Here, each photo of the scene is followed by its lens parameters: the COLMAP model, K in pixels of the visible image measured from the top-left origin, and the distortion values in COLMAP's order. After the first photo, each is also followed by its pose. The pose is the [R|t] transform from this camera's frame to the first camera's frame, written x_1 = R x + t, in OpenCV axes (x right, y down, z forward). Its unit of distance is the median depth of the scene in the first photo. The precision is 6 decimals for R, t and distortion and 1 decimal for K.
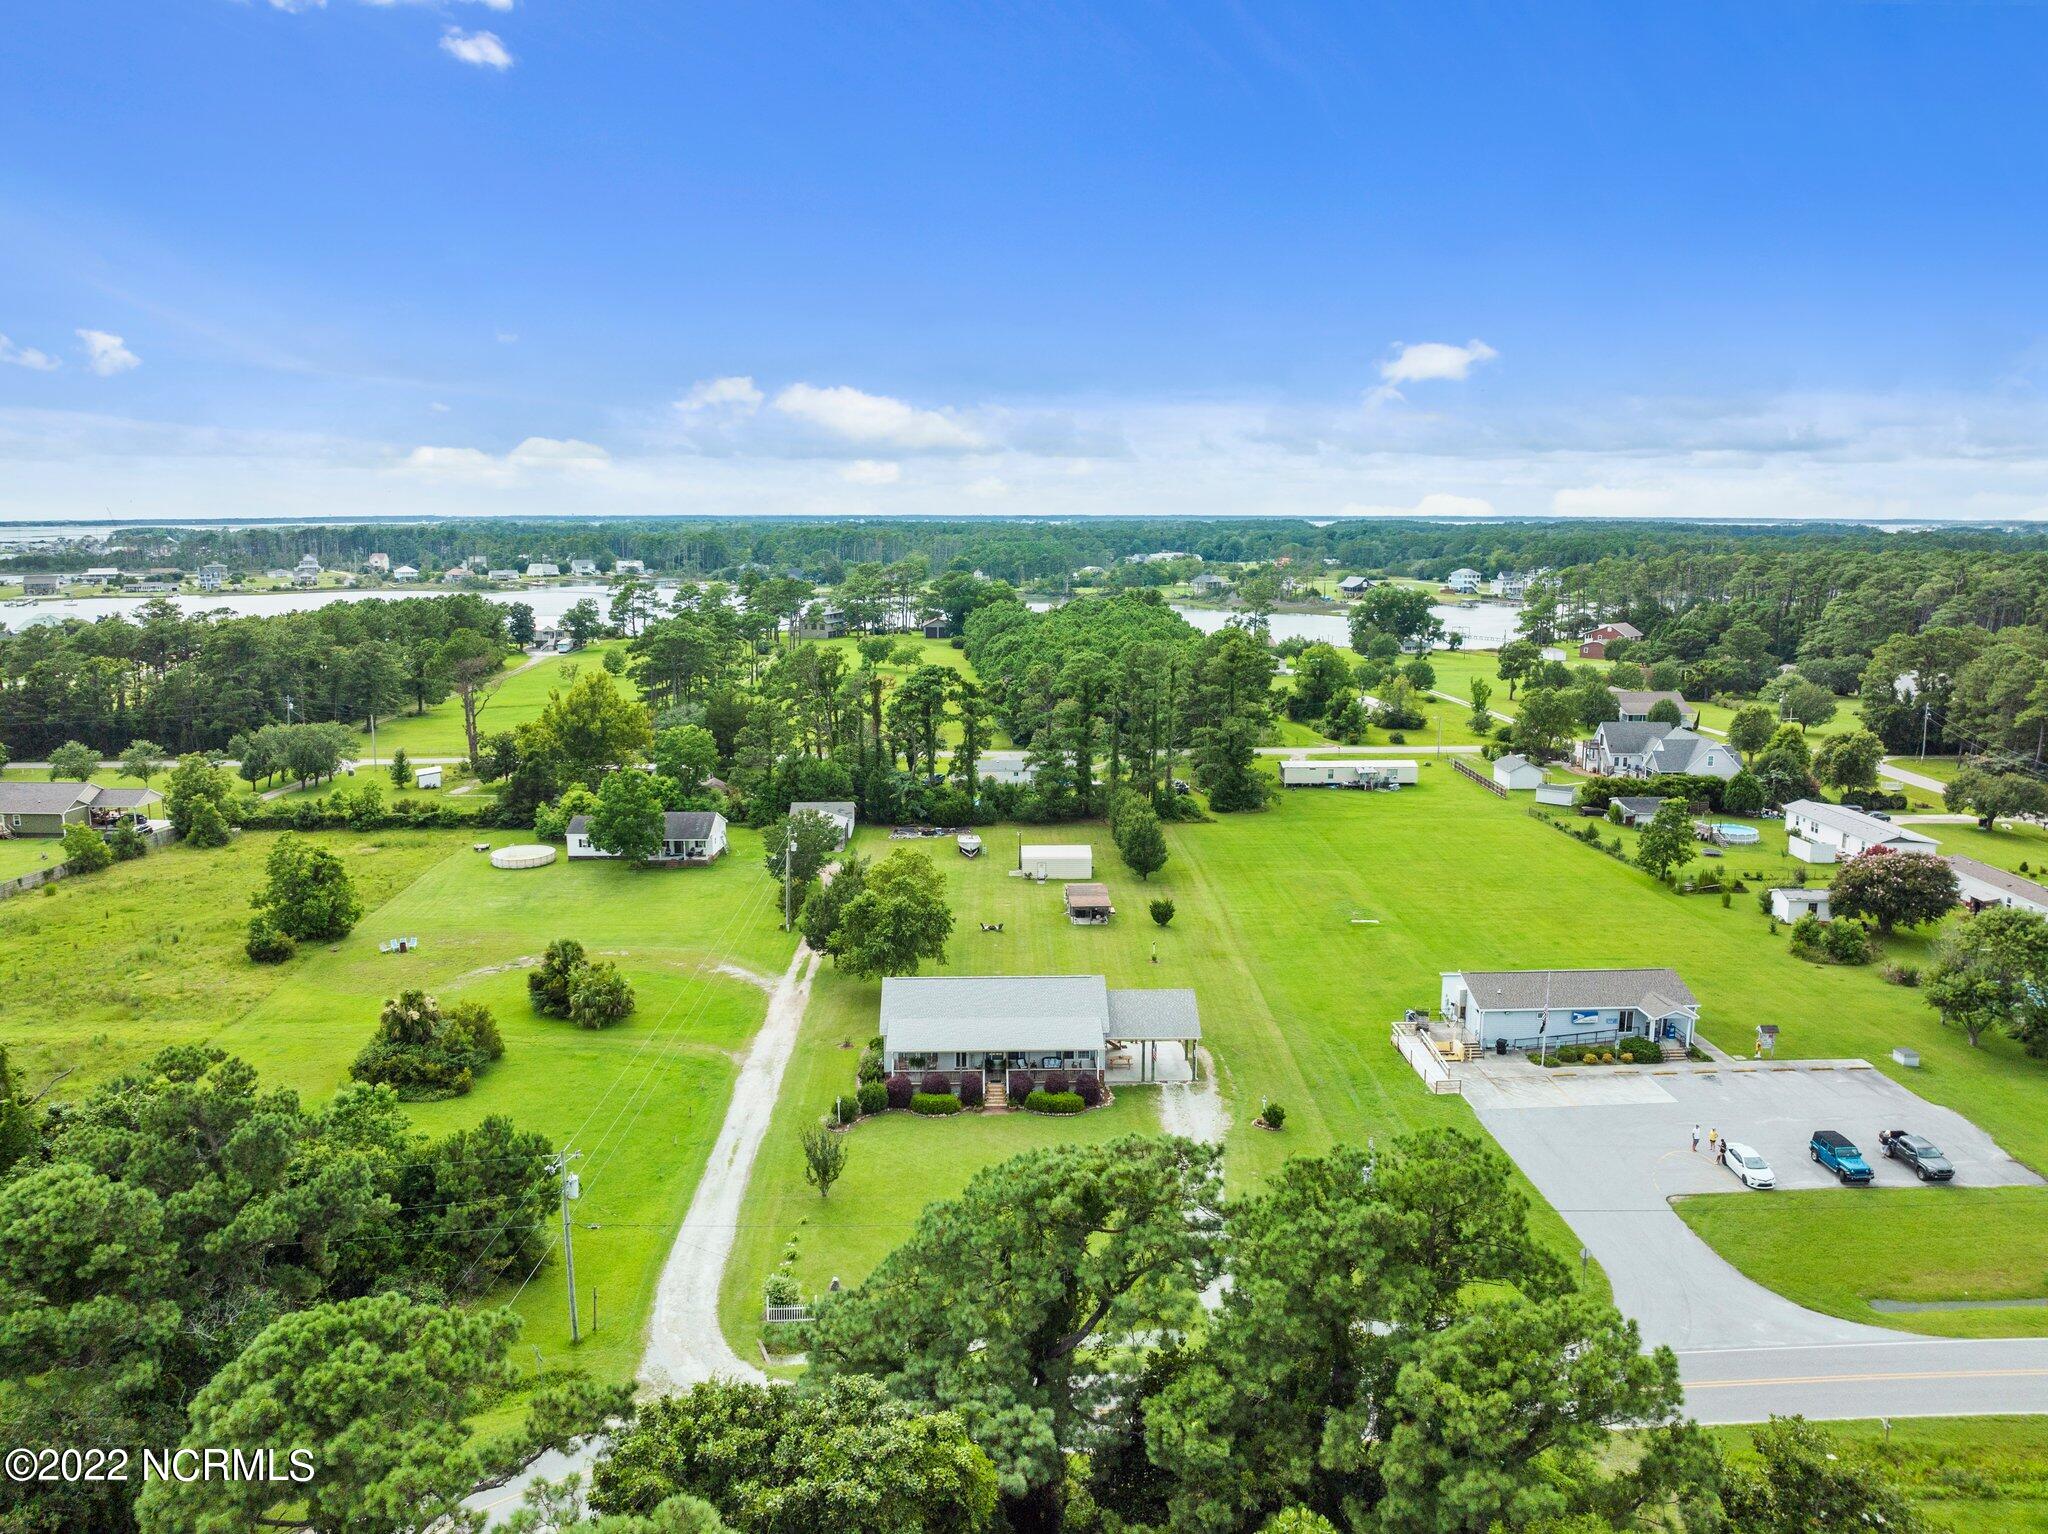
lens RADIAL K [[1467.1, 0, 1024.0], [0, 1467.1, 767.0], [0, 0, 1]] dist [-0.027665, -0.007724]
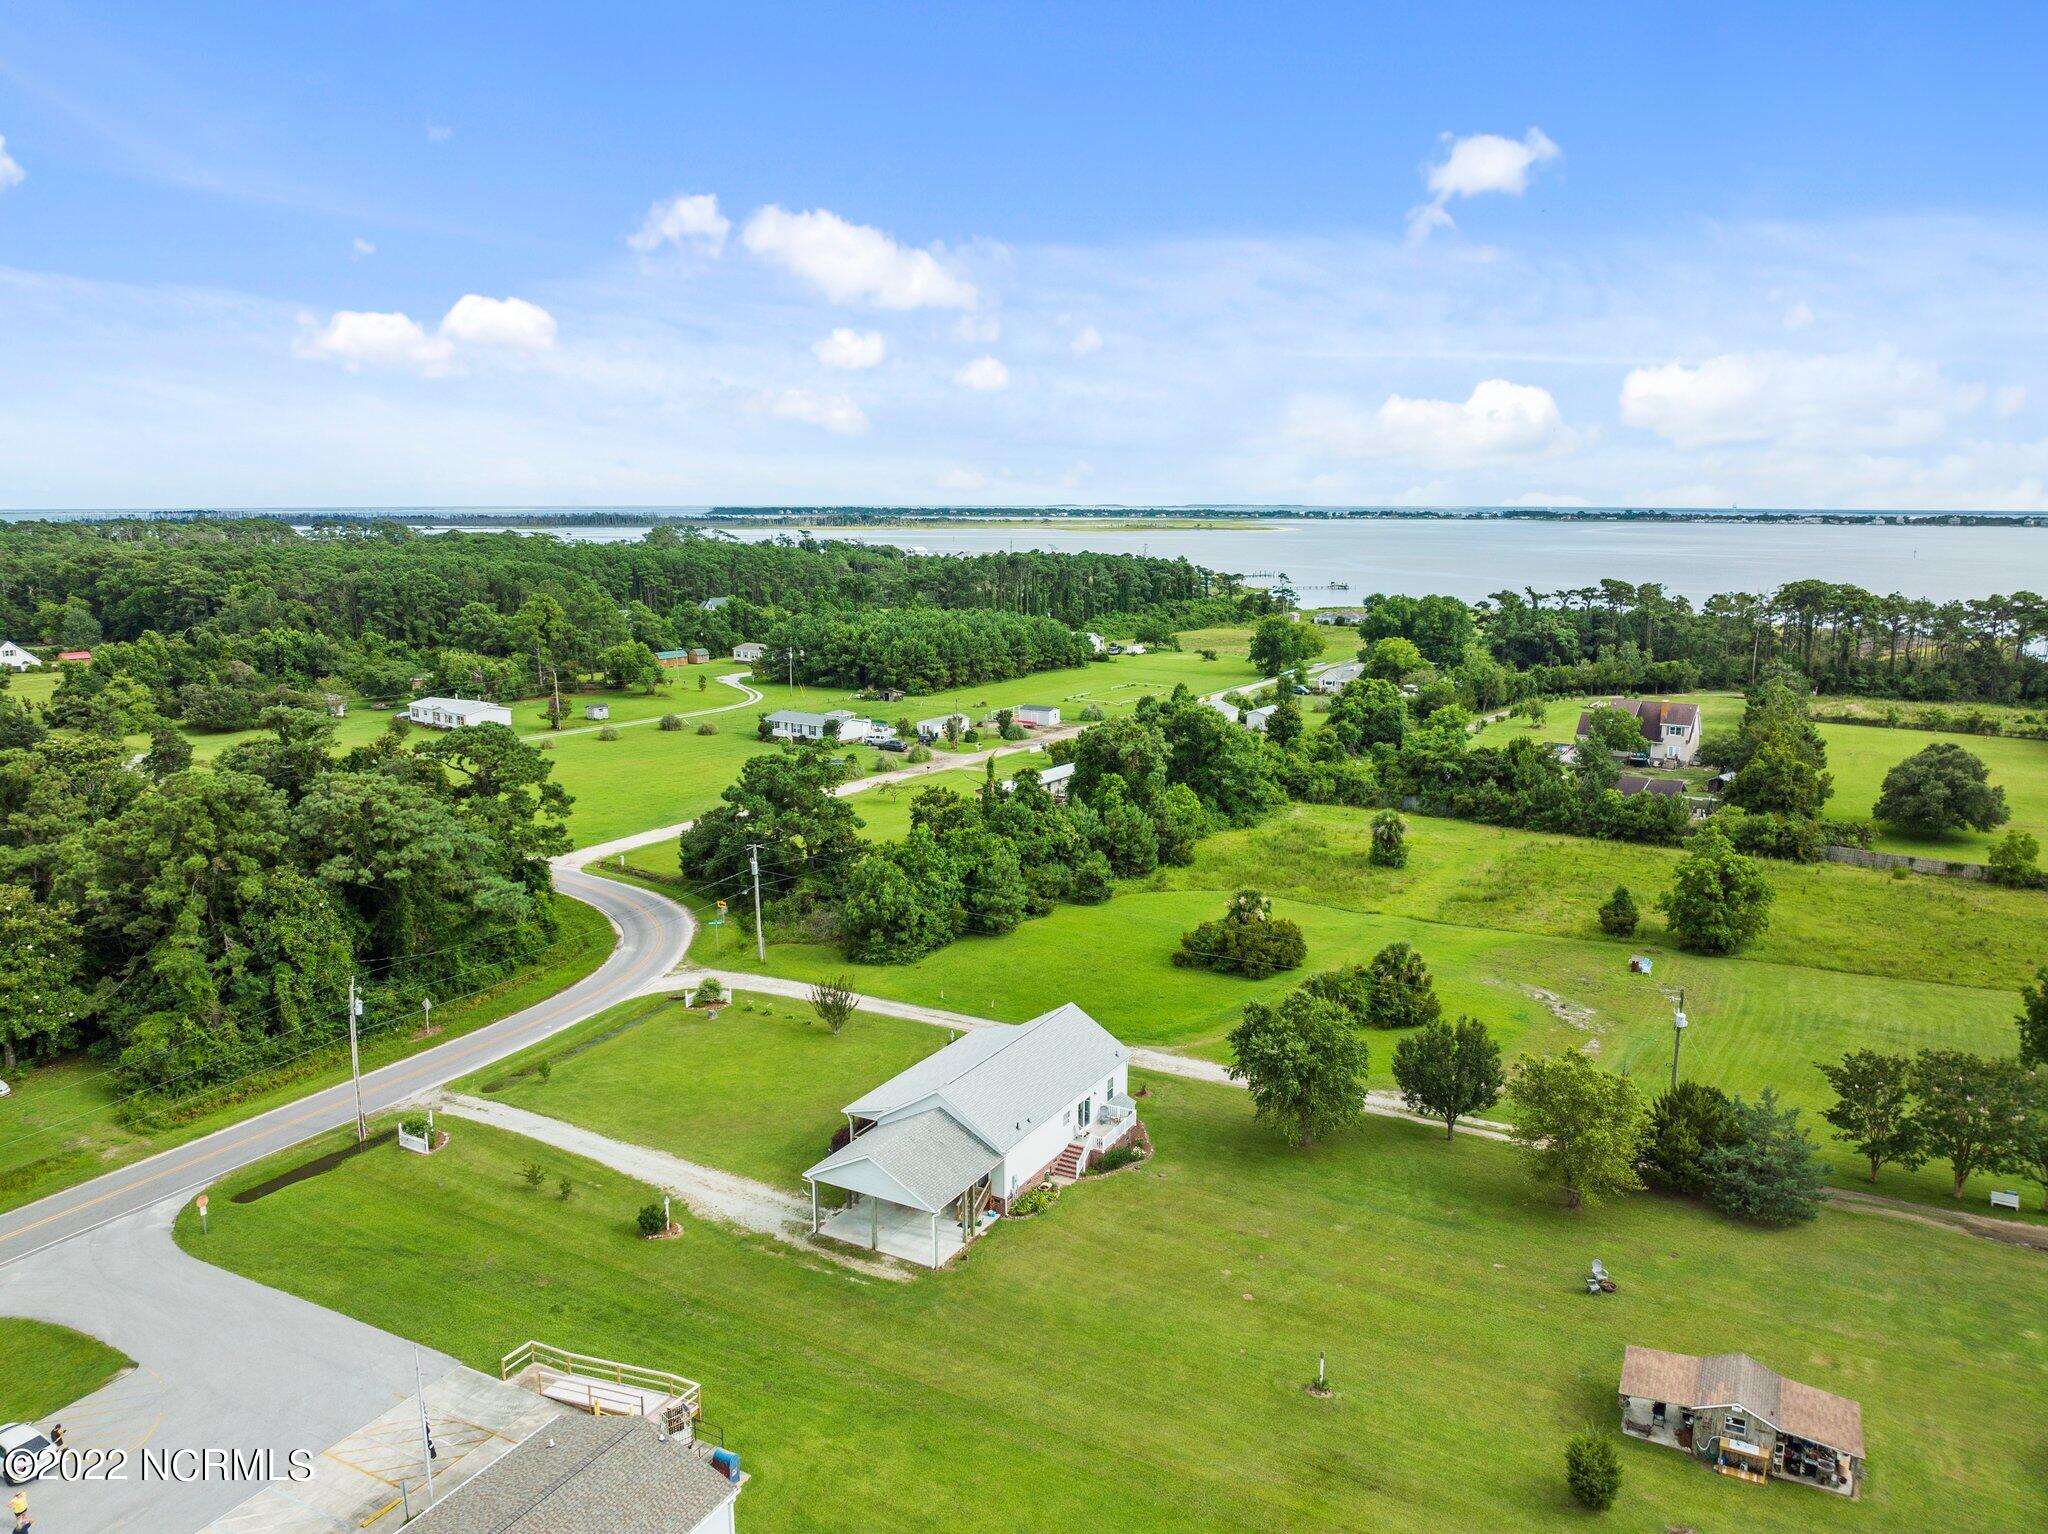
lens RADIAL K [[1447.8, 0, 1024.0], [0, 1447.8, 767.0], [0, 0, 1]] dist [-0.034500, -0.001183]
pose [[-0.516451, 0.154148, -0.842328, 0.559899], [-0.147515, 0.952943, 0.264836, -0.194714], [0.843515, 0.261031, -0.469410, 1.189487]]
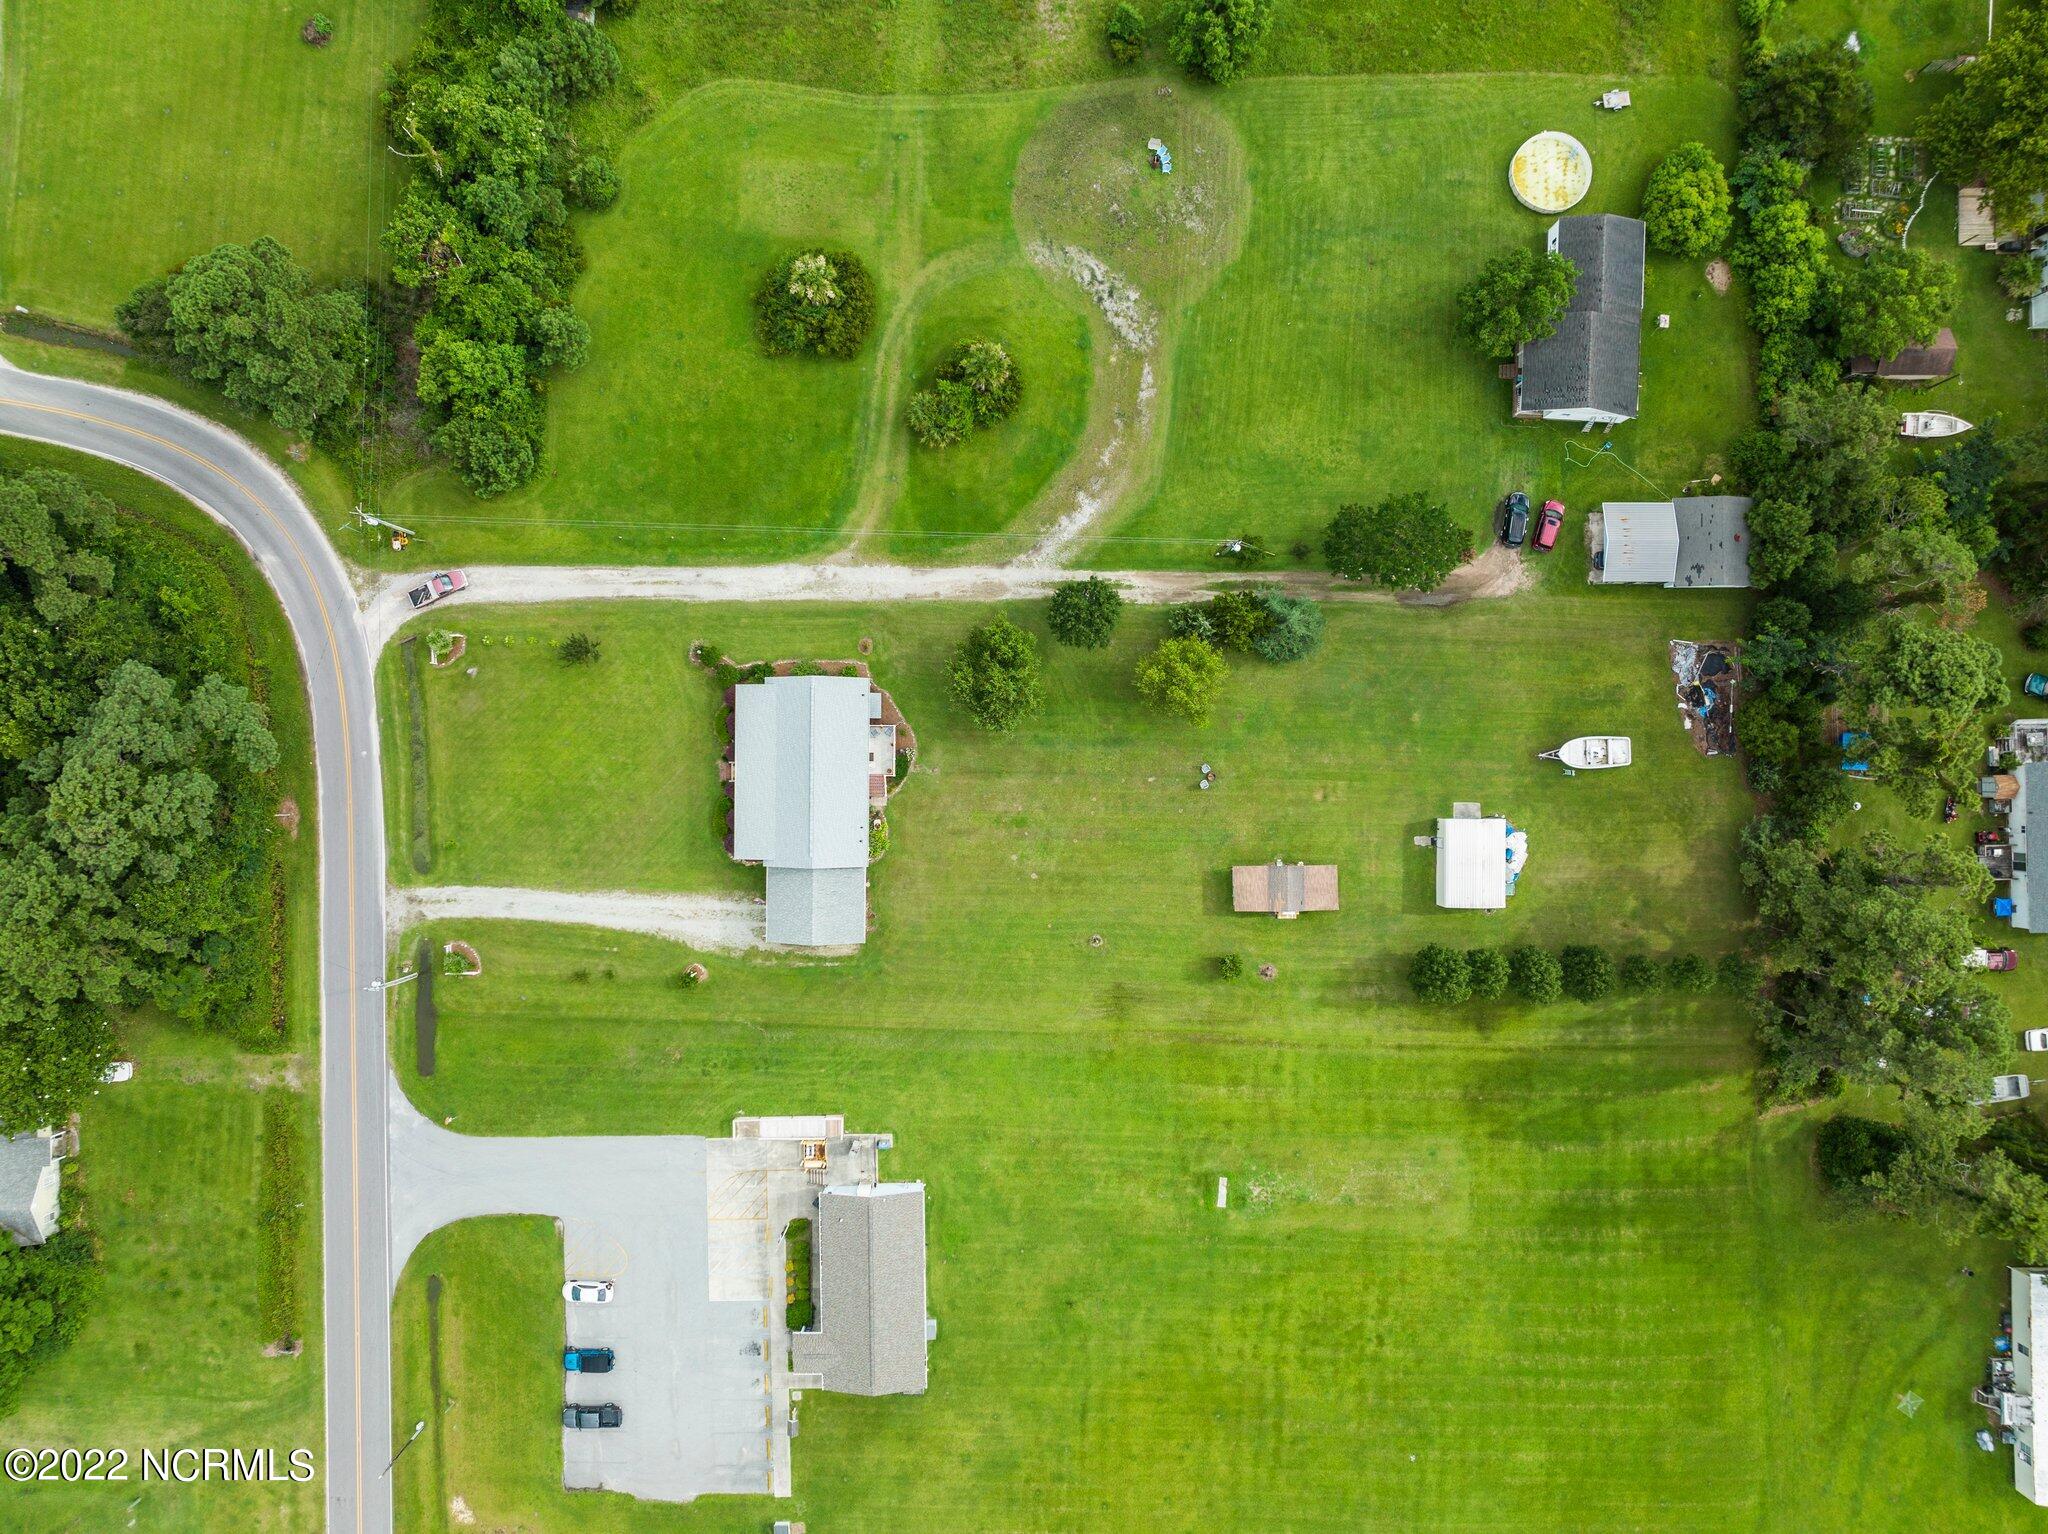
lens RADIAL K [[1437.9, 0, 1014.1], [0, 1437.9, 762.9], [0, 0, 1]] dist [-0.032154, -0.000728]
pose [[-0.037452, 0.999280, -0.006002, -0.023790], [-0.171935, -0.000527, 0.985108, -0.876763], [0.984396, 0.037926, 0.171831, 0.849990]]
